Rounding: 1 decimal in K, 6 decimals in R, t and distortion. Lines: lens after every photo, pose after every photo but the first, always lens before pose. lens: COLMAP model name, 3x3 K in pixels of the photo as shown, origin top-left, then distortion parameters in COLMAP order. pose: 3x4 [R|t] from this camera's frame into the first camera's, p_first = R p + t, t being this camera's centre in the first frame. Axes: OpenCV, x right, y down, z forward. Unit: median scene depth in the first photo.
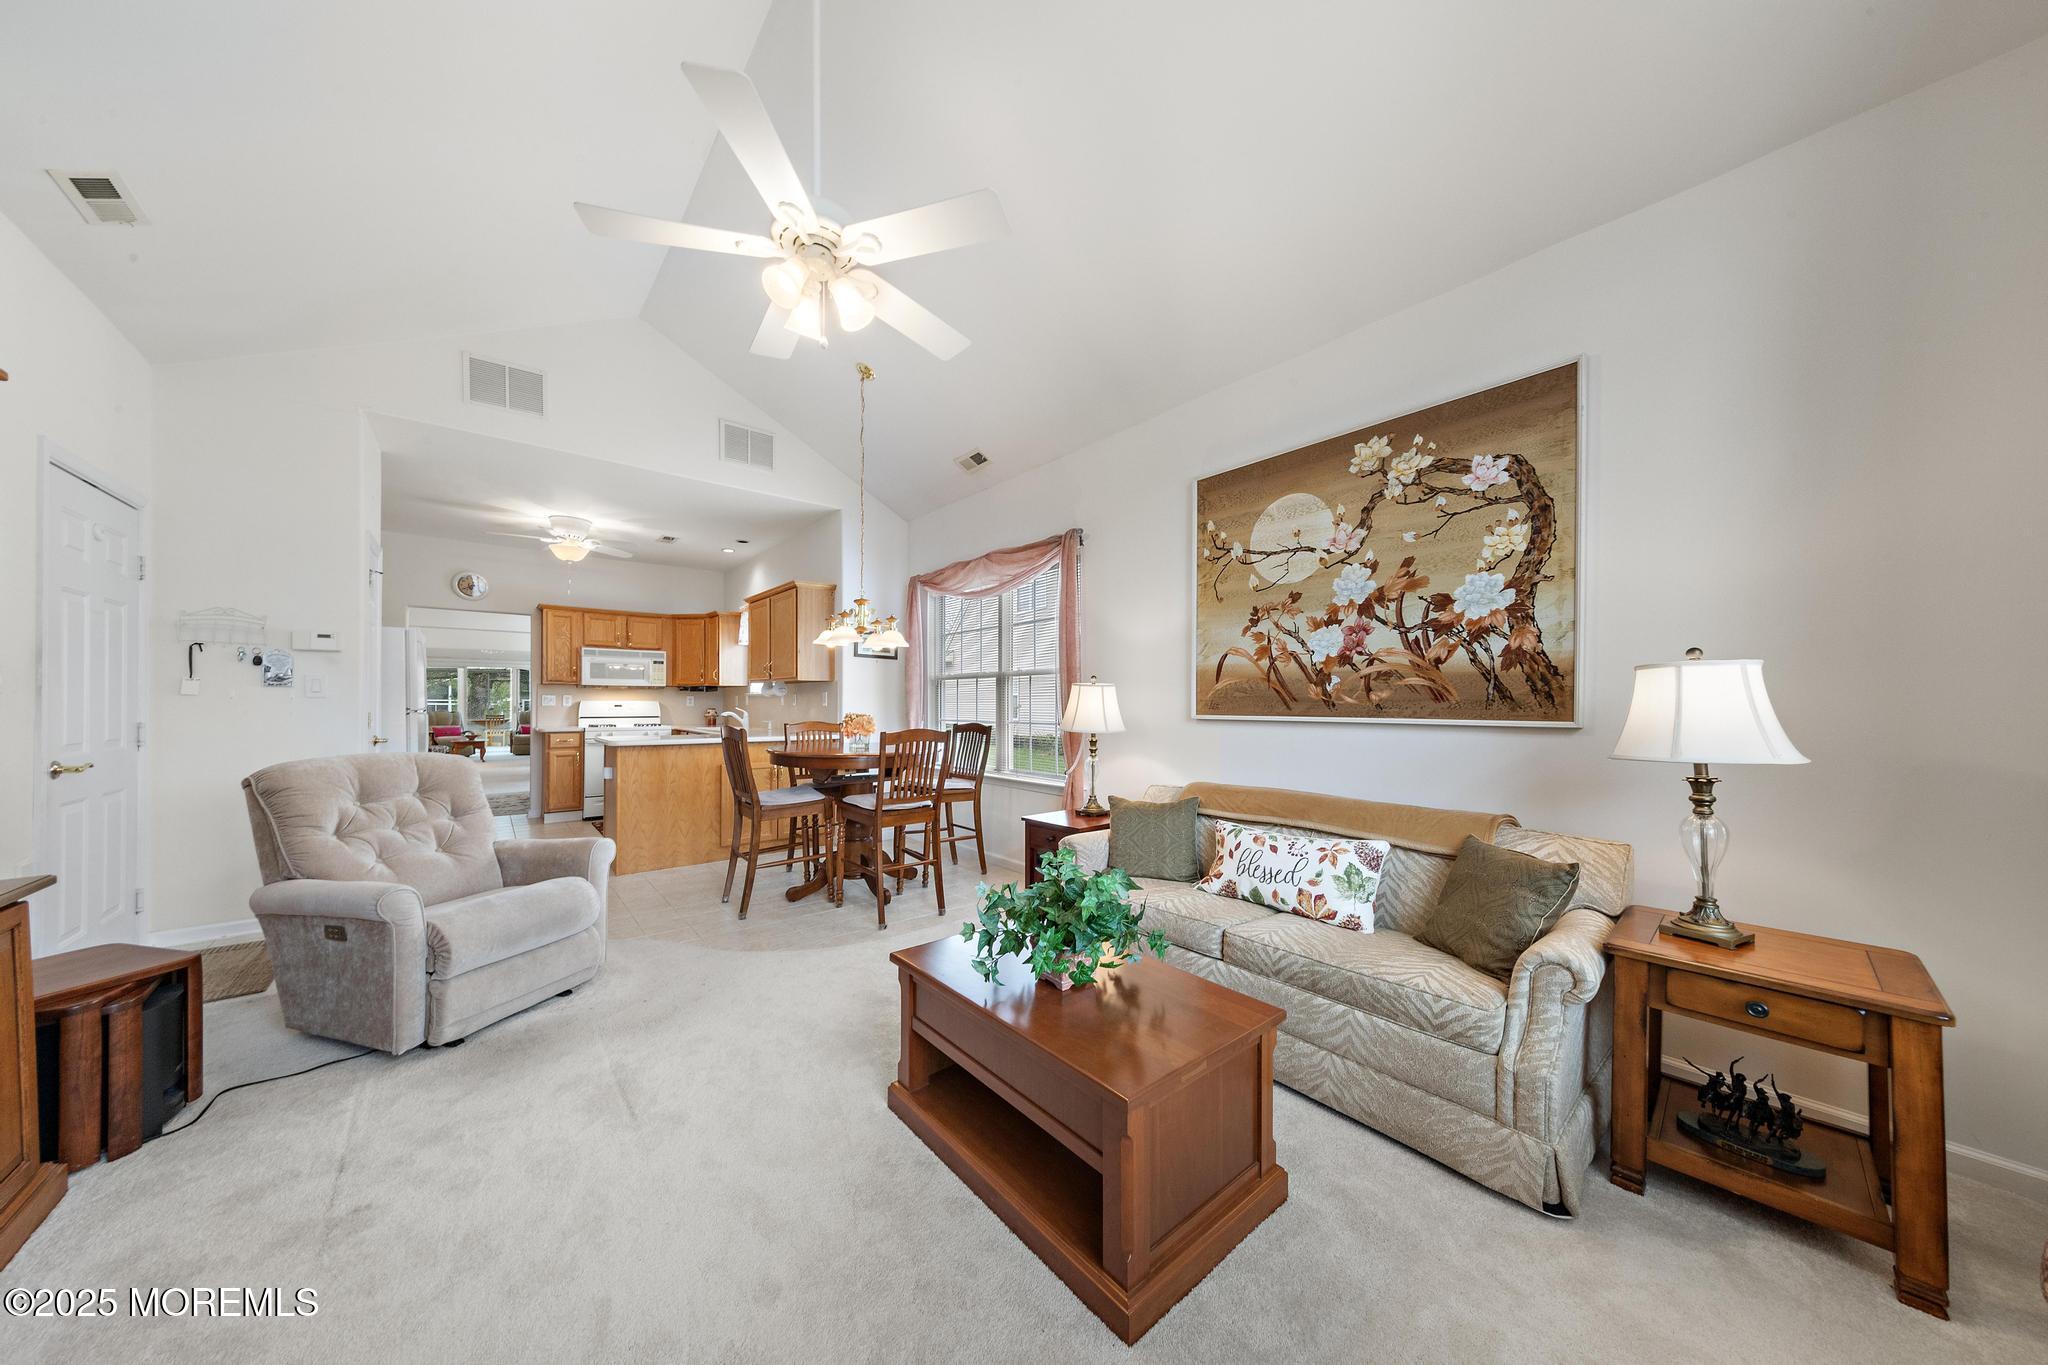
lens RADIAL K [[650.9, 0, 1025.3], [0, 650.9, 710.9], [0, 0, 1]] dist [0.005234, -0.000520]
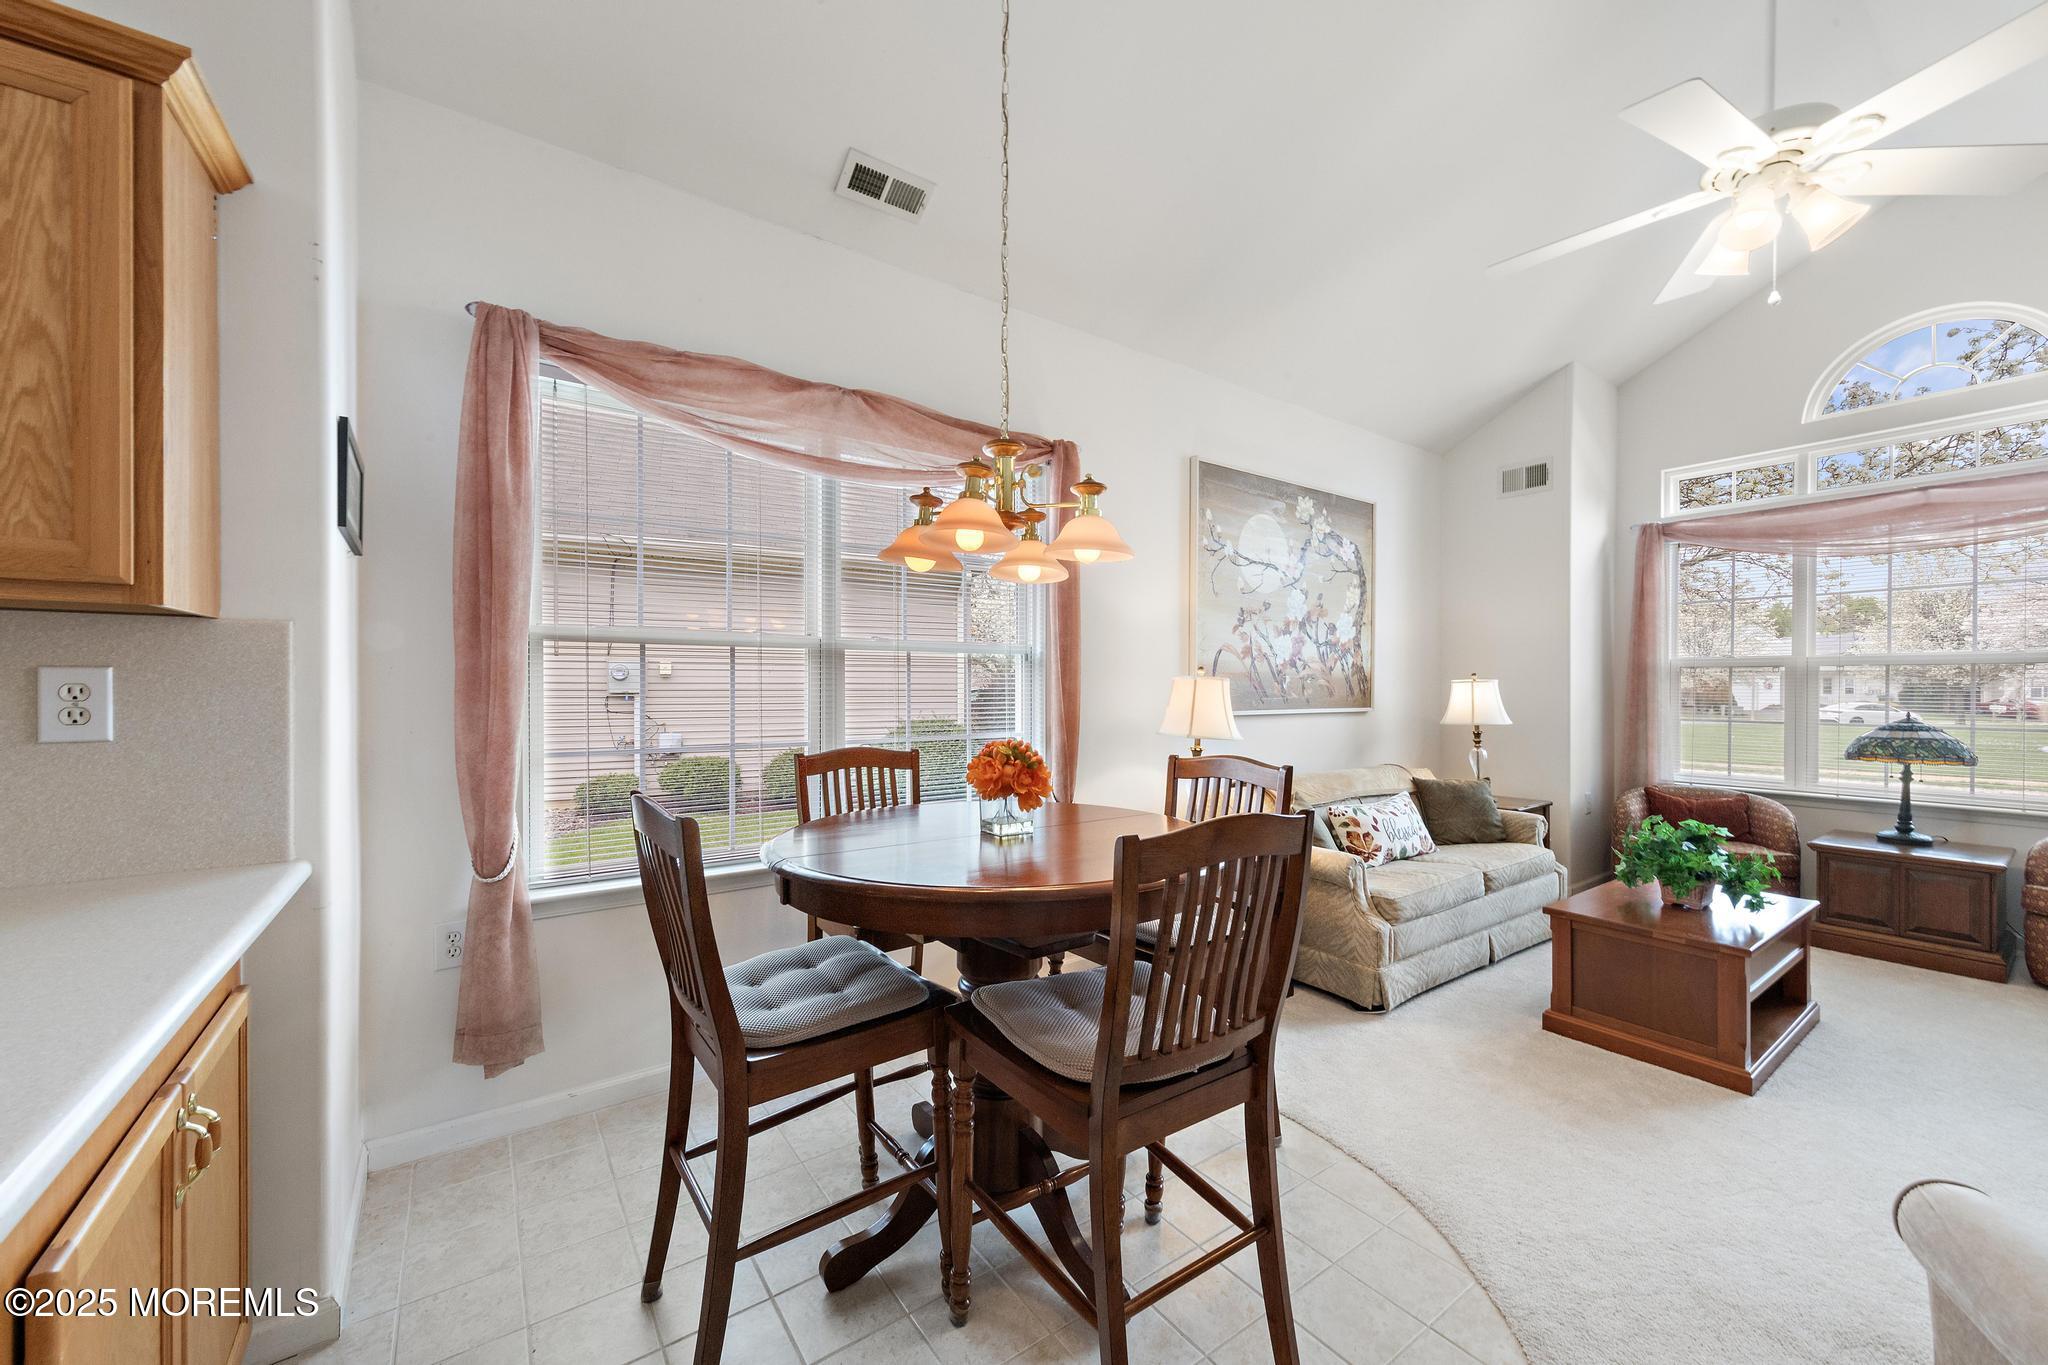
lens RADIAL K [[774.3, 0, 1032.0], [0, 774.3, 691.0], [0, 0, 1]] dist [0.002594, 0.000055]
pose [[0.068579, -0.012432, 0.997568, -1.023099], [0.004483, 0.999916, 0.012153, -0.045364], [-0.997636, 0.003639, 0.068629, 1.382487]]
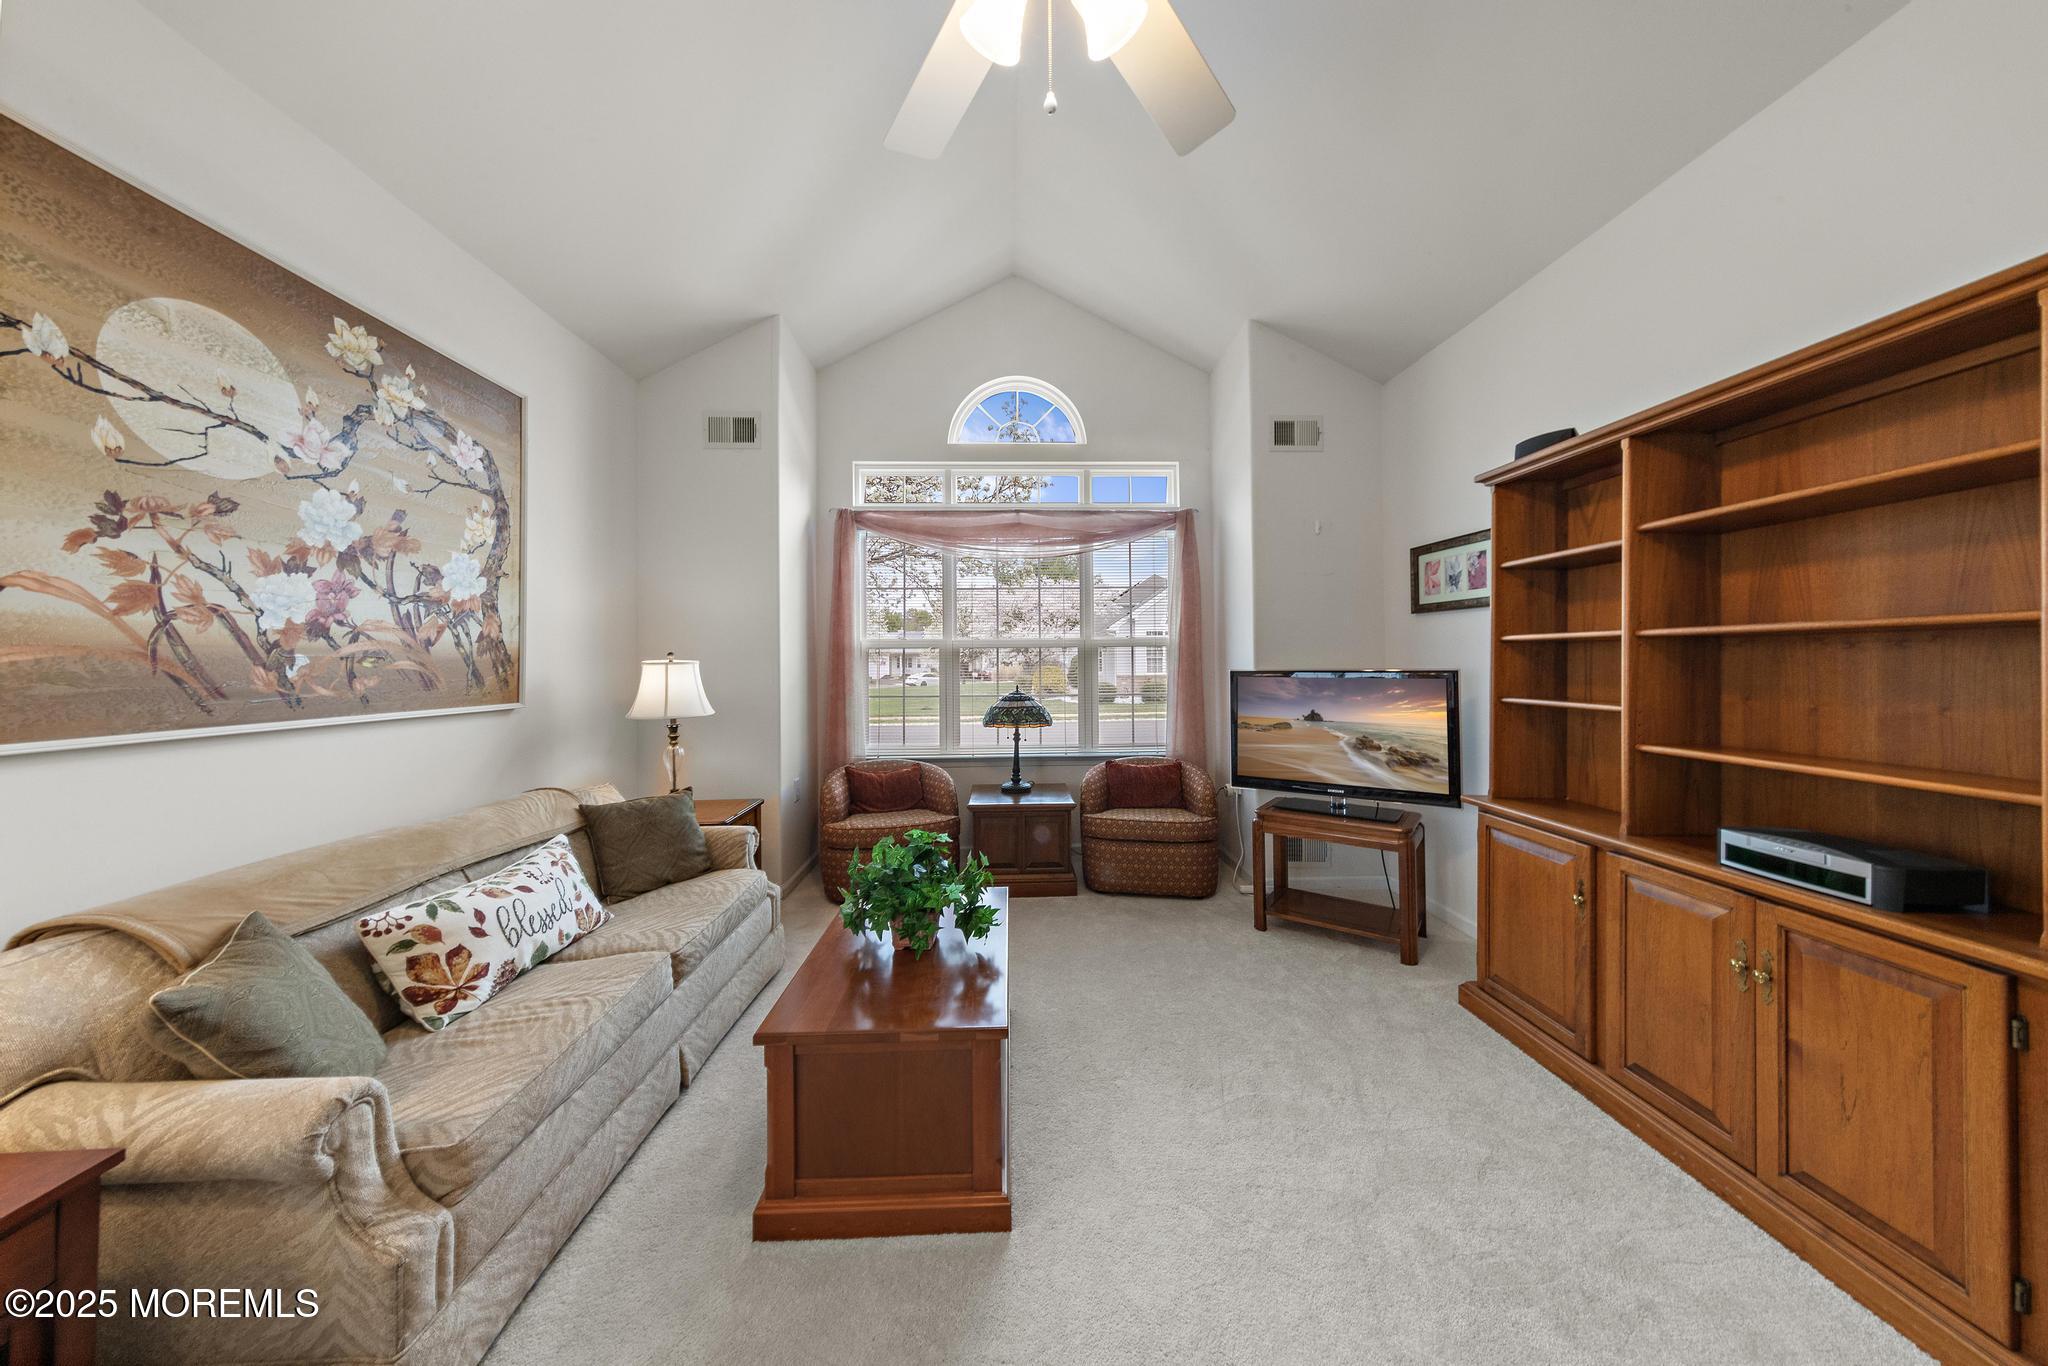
lens RADIAL K [[650.9, 0, 1020.2], [0, 650.9, 653.1], [0, 0, 1]] dist [0.005234, -0.000520]
pose [[-0.785632, 0.007845, 0.618645, -0.464283], [0.005490, 0.999969, -0.005709, -0.047052], [-0.618670, -0.001089, -0.785650, 1.066475]]
